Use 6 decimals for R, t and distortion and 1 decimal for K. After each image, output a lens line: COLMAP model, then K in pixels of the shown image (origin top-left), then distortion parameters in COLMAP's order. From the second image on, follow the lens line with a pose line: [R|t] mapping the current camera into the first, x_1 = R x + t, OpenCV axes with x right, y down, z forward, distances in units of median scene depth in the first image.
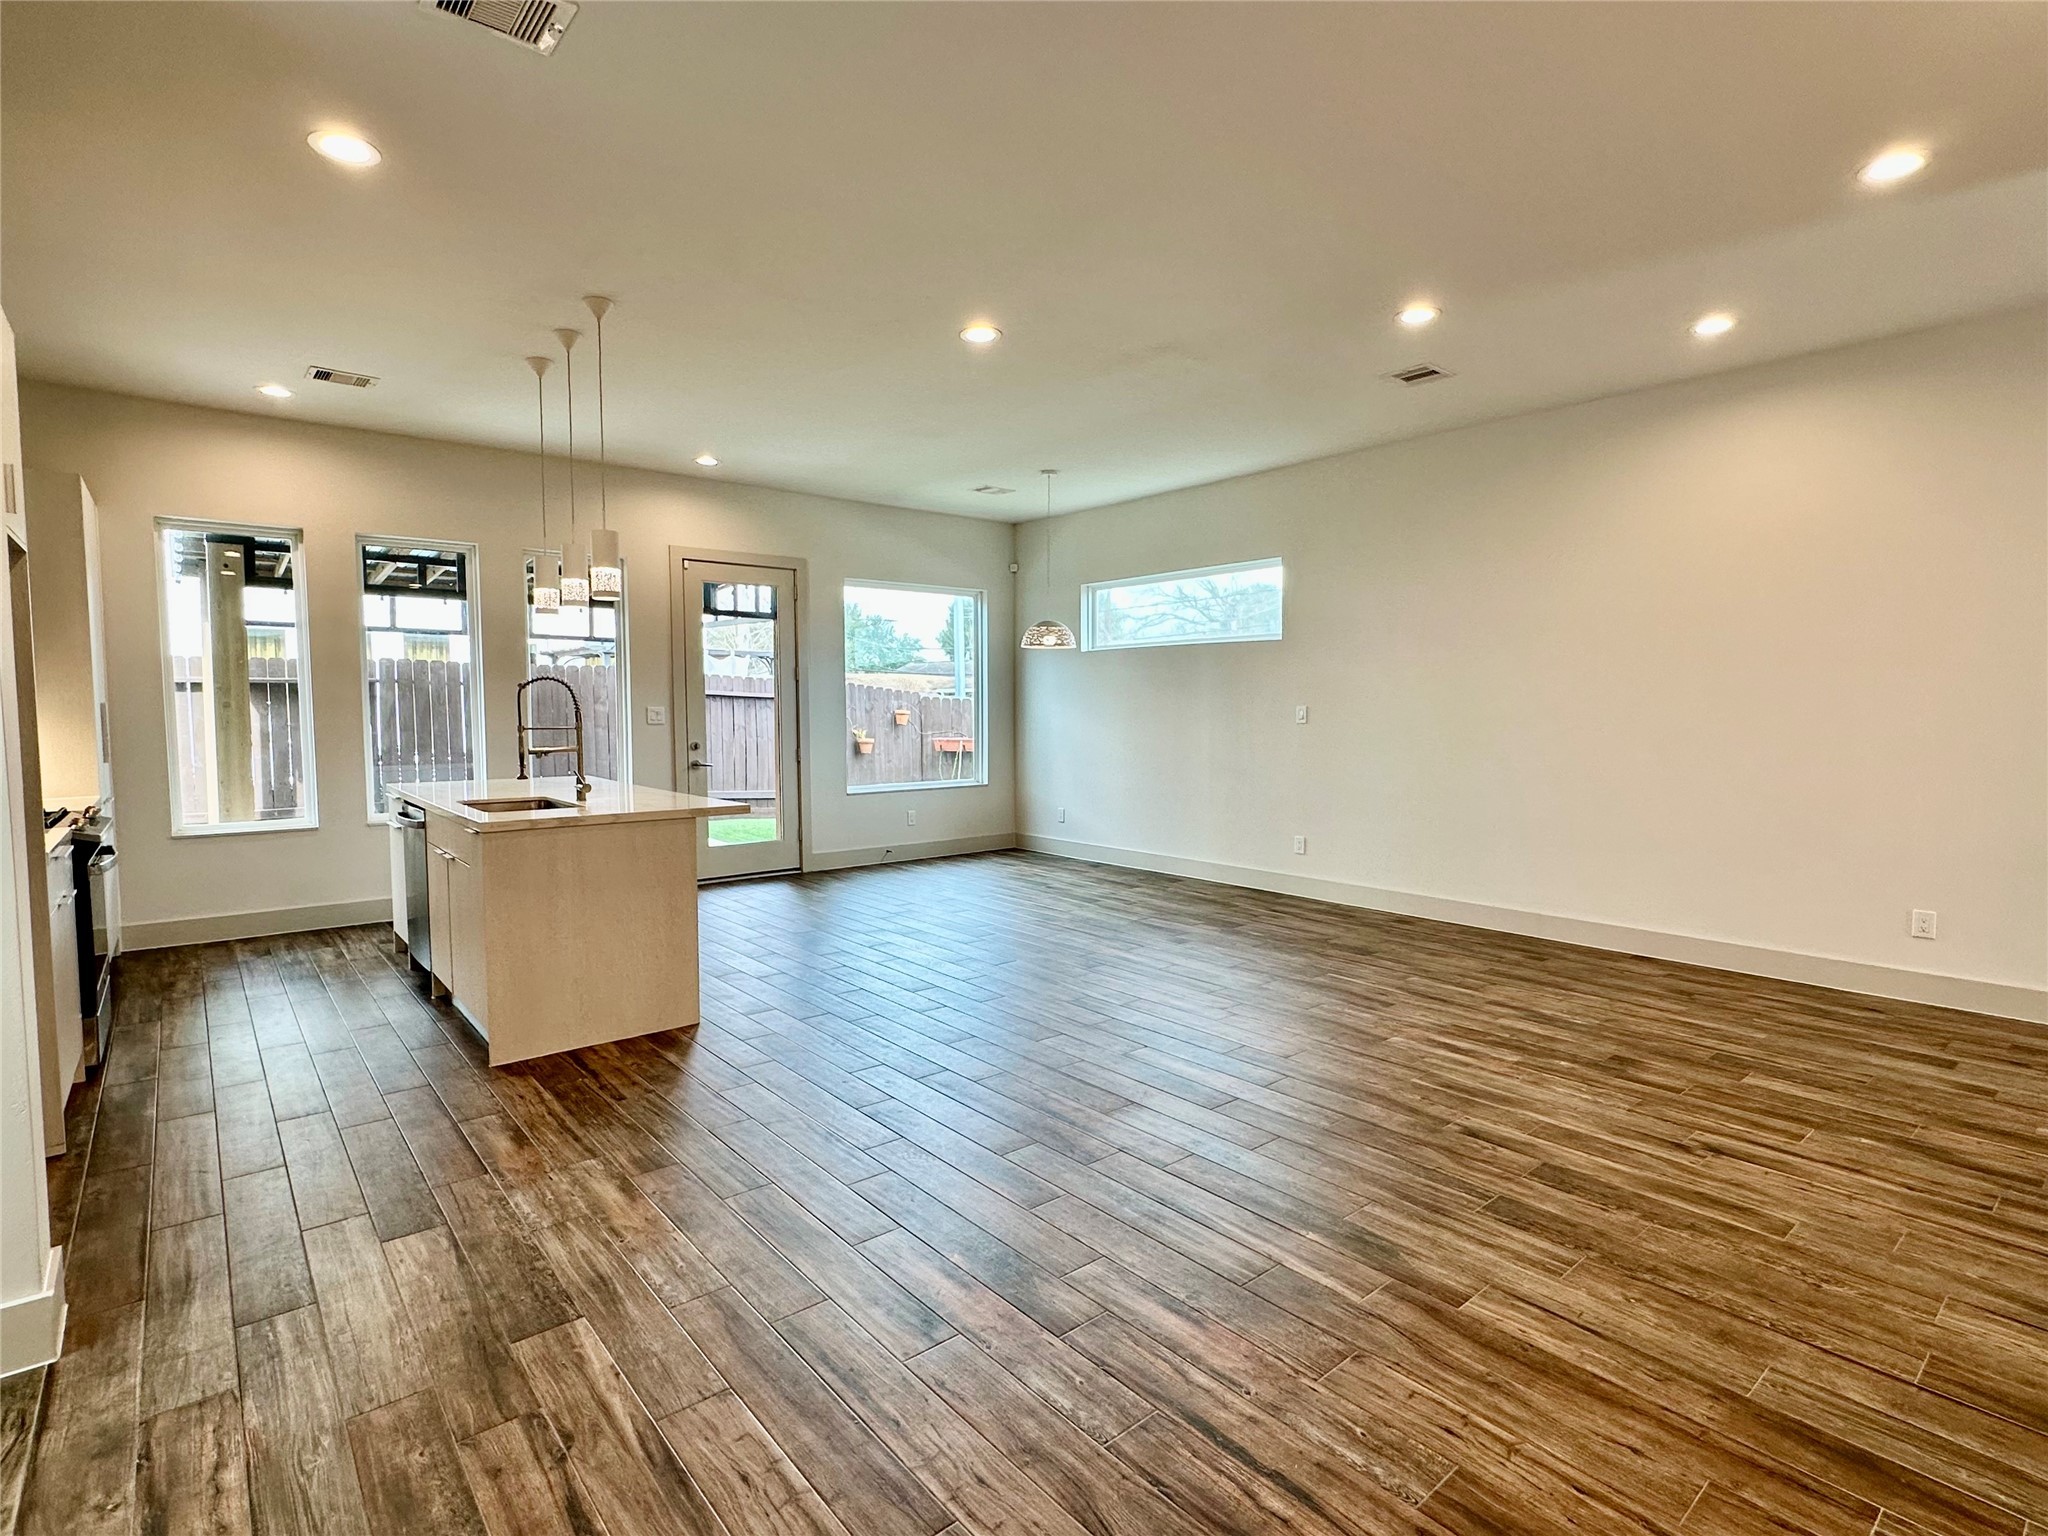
lens RADIAL K [[1014.8, 0, 1023.9], [0, 1014.8, 765.9], [0, 0, 1]] dist [-0.018837, 0.001220]
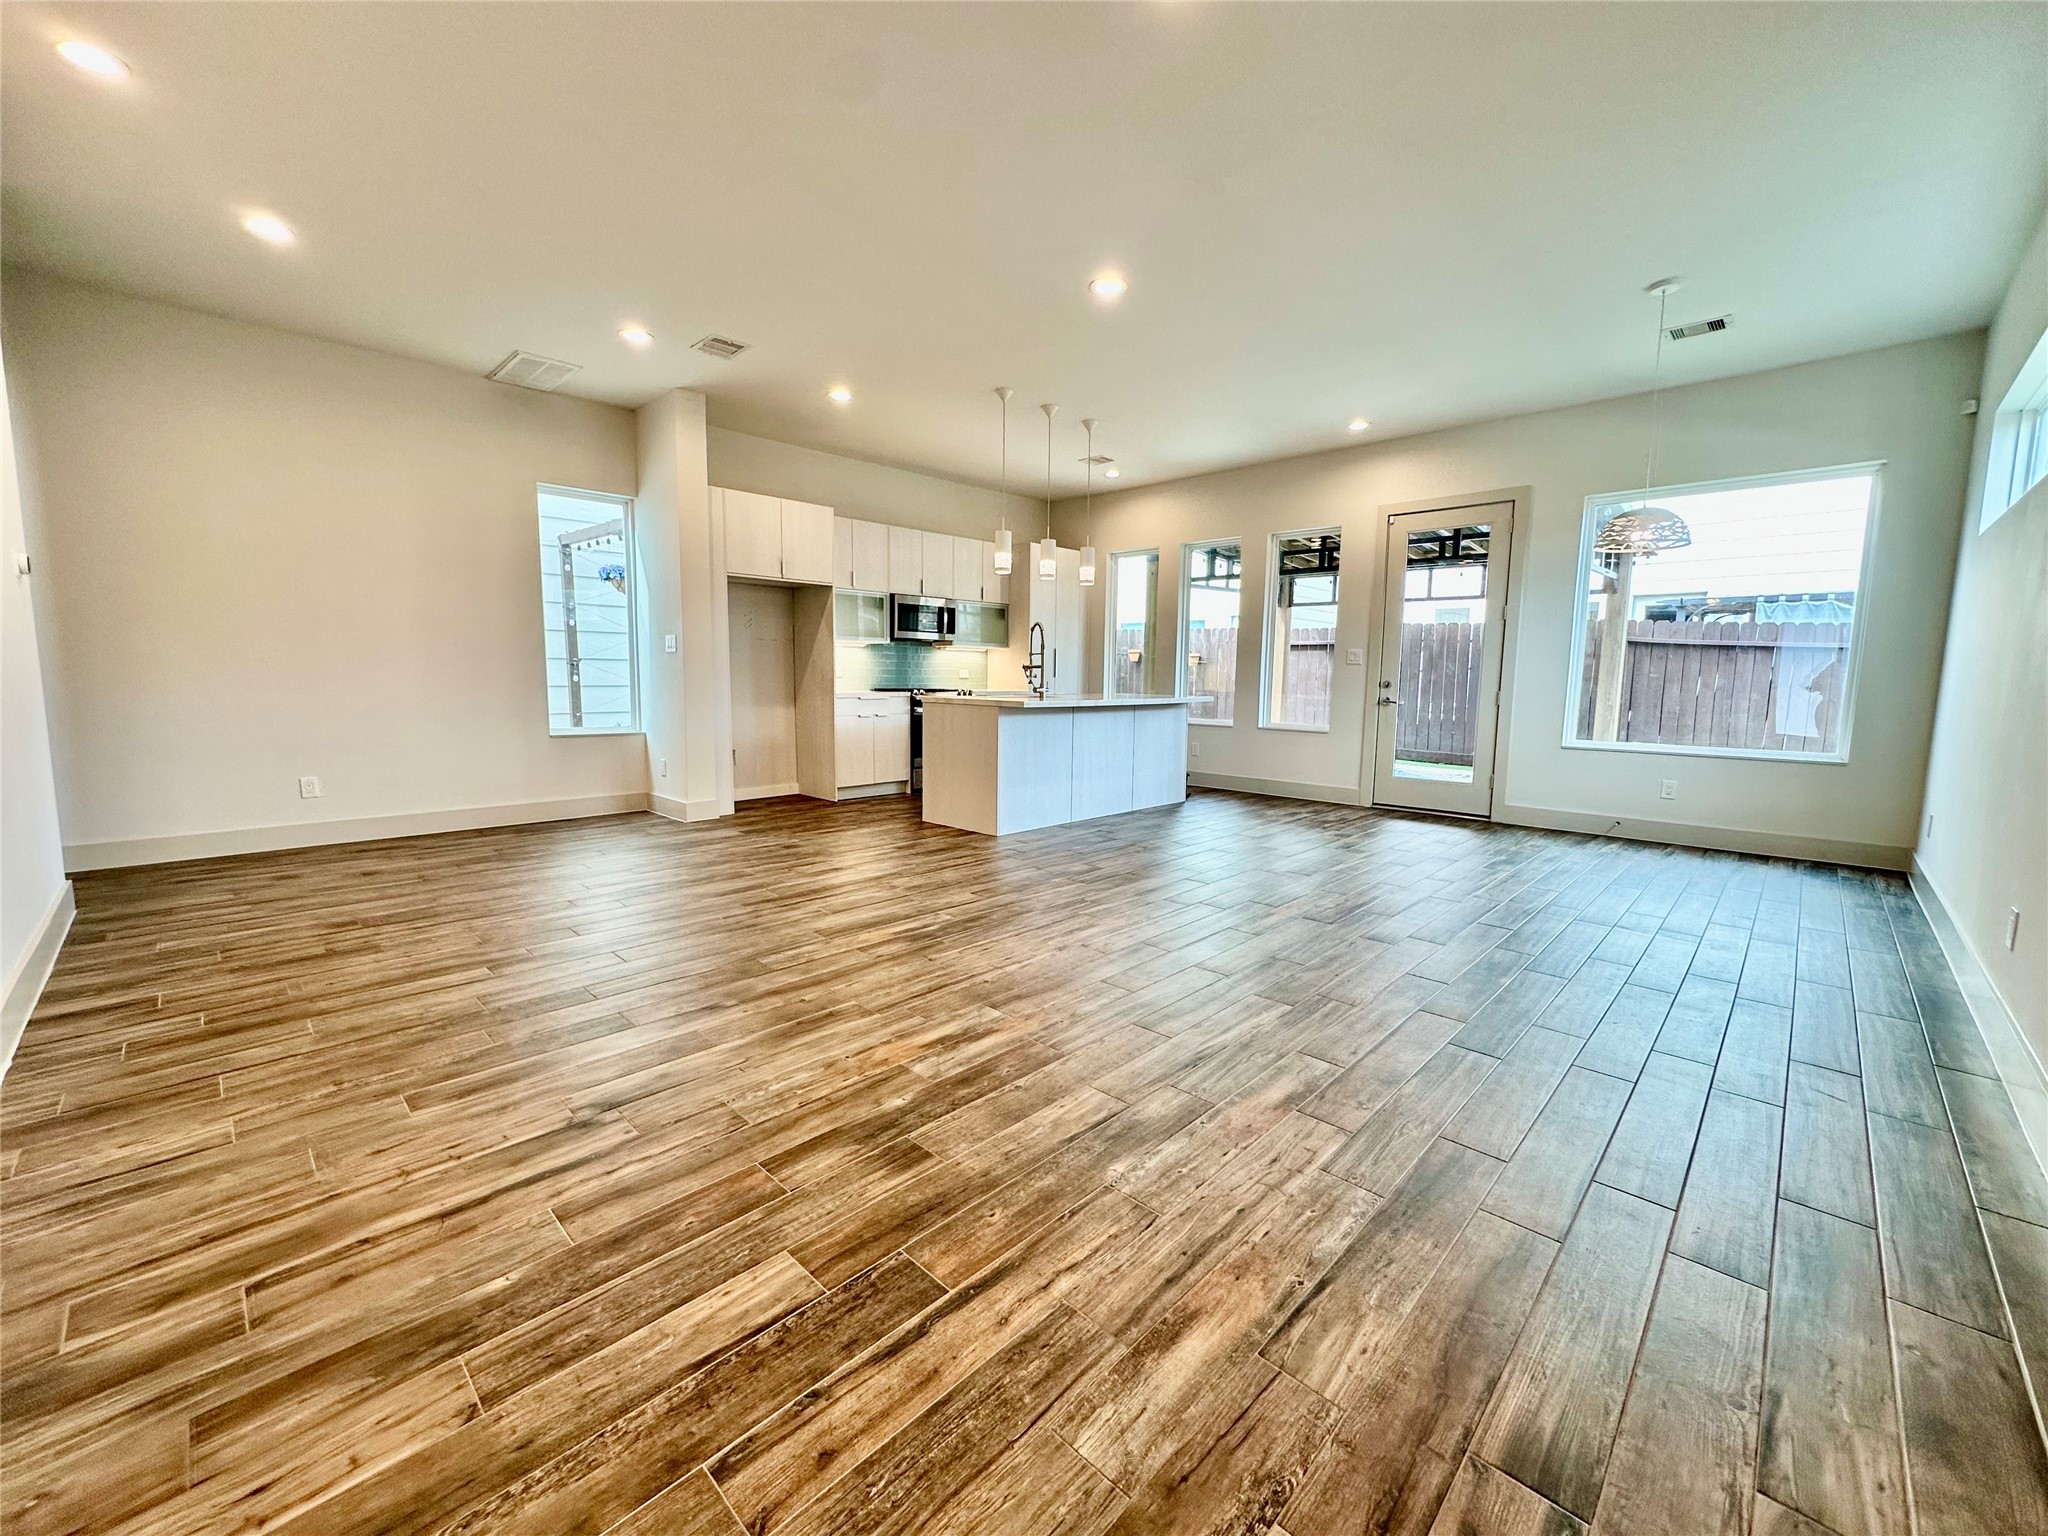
lens RADIAL K [[818.4, 0, 1026.2], [0, 818.4, 770.1], [0, 0, 1]] dist [-0.007016, -0.000573]
pose [[0.105870, 0.120729, -0.987024, 1.085211], [-0.070692, 0.991005, 0.113634, 0.000777], [0.991864, 0.057744, 0.113452, 1.023618]]
